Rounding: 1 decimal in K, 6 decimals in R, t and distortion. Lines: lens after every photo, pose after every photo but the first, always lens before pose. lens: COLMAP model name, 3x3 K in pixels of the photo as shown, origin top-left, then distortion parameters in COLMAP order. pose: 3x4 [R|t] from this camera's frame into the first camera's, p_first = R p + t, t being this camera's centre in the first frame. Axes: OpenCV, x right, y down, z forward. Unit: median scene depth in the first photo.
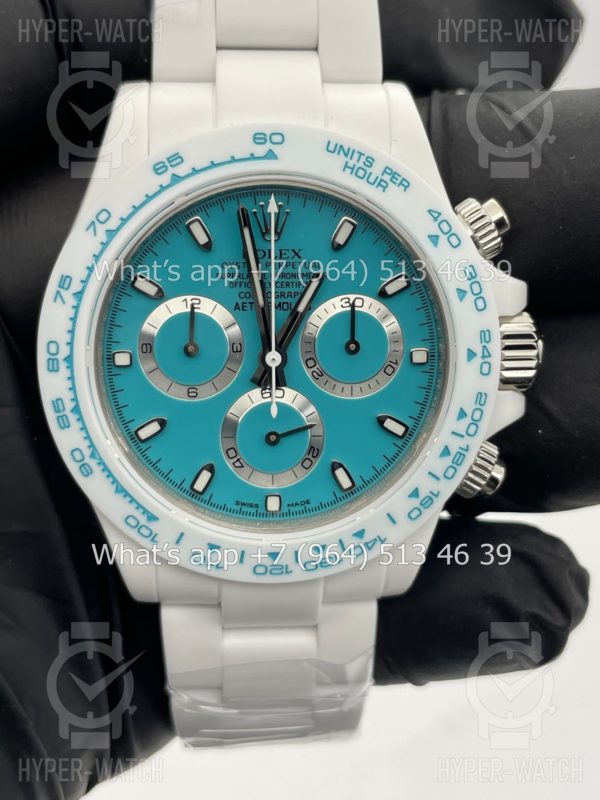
lens RADIAL K [[1252.2, 0, 296.8], [0, 1252.2, 392.7], [0, 0, 1]] dist [0.216317, 0.000000]
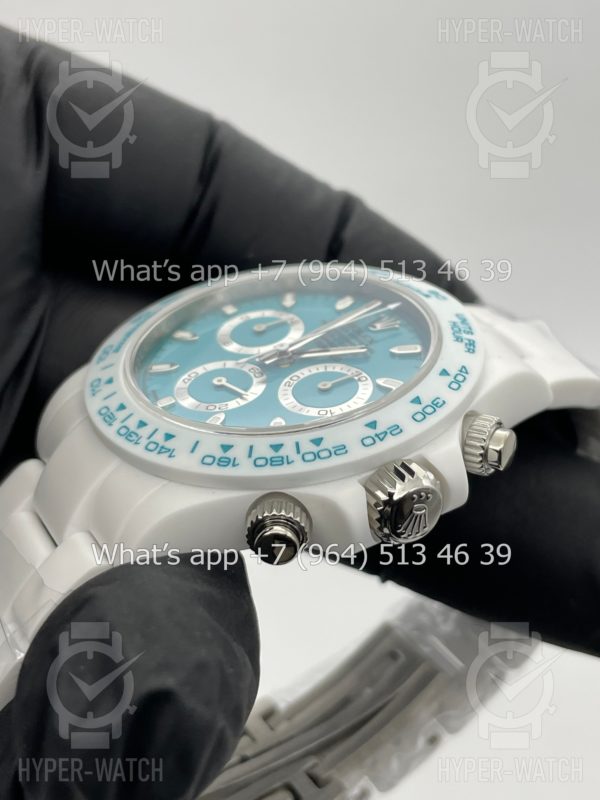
lens RADIAL K [[1252.2, 0, 311.5], [0, 1252.2, 374.8], [0, 0, 1]] dist [0.216317, 0.000000]
pose [[0.460675, 0.361493, -0.810618, 0.931662], [-0.887431, 0.203700, -0.413489, 0.429552], [0.015649, 0.909851, 0.414639, 0.533984]]
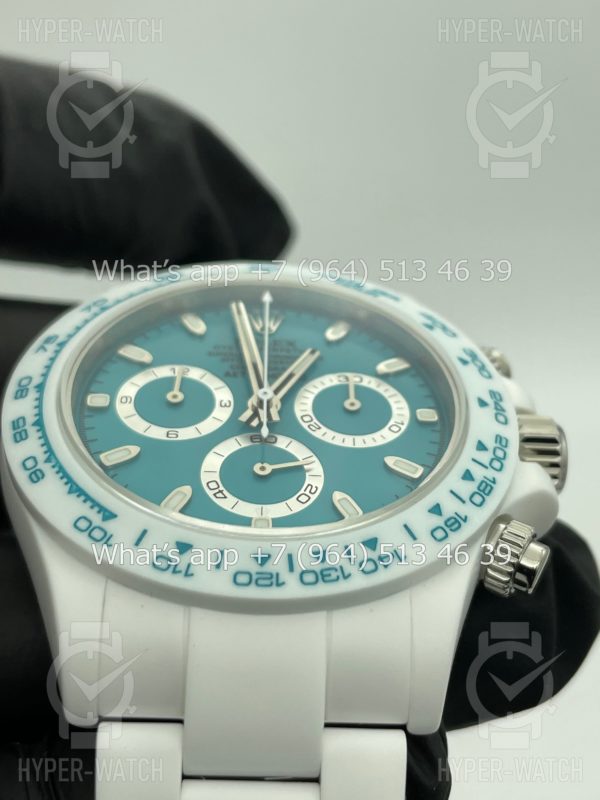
lens RADIAL K [[1252.2, 0, 298.9], [0, 1252.2, 399.9], [0, 0, 1]] dist [0.216317, 0.000000]
pose [[0.999970, -0.007686, 0.000263, 0.005608], [0.004303, 0.530820, -0.847474, 0.736678], [0.006374, 0.847450, 0.530837, 0.513924]]
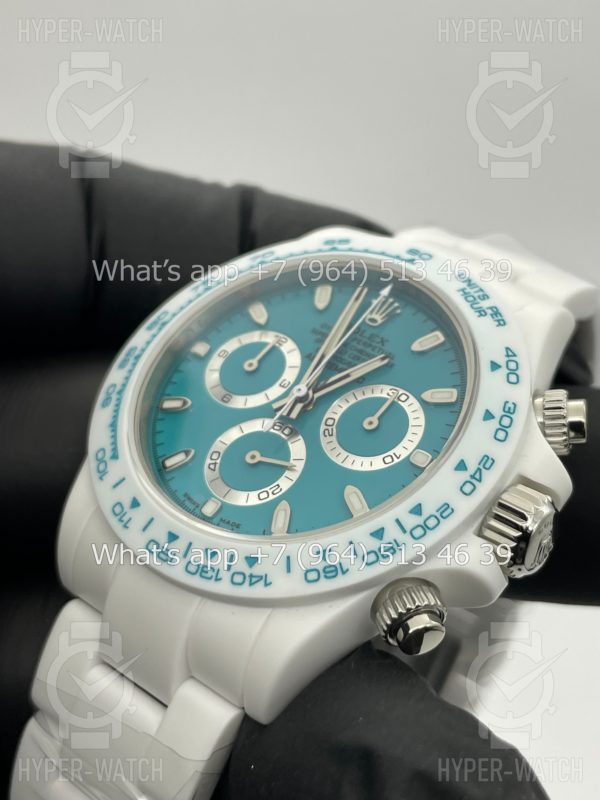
lens RADIAL K [[1252.2, 0, 305.8], [0, 1252.2, 403.6], [0, 0, 1]] dist [0.216317, 0.000000]
pose [[0.735263, 0.331046, -0.591437, 0.586545], [-0.645080, 0.609572, -0.460754, 0.442666], [0.207992, 0.720299, 0.661746, 0.326806]]
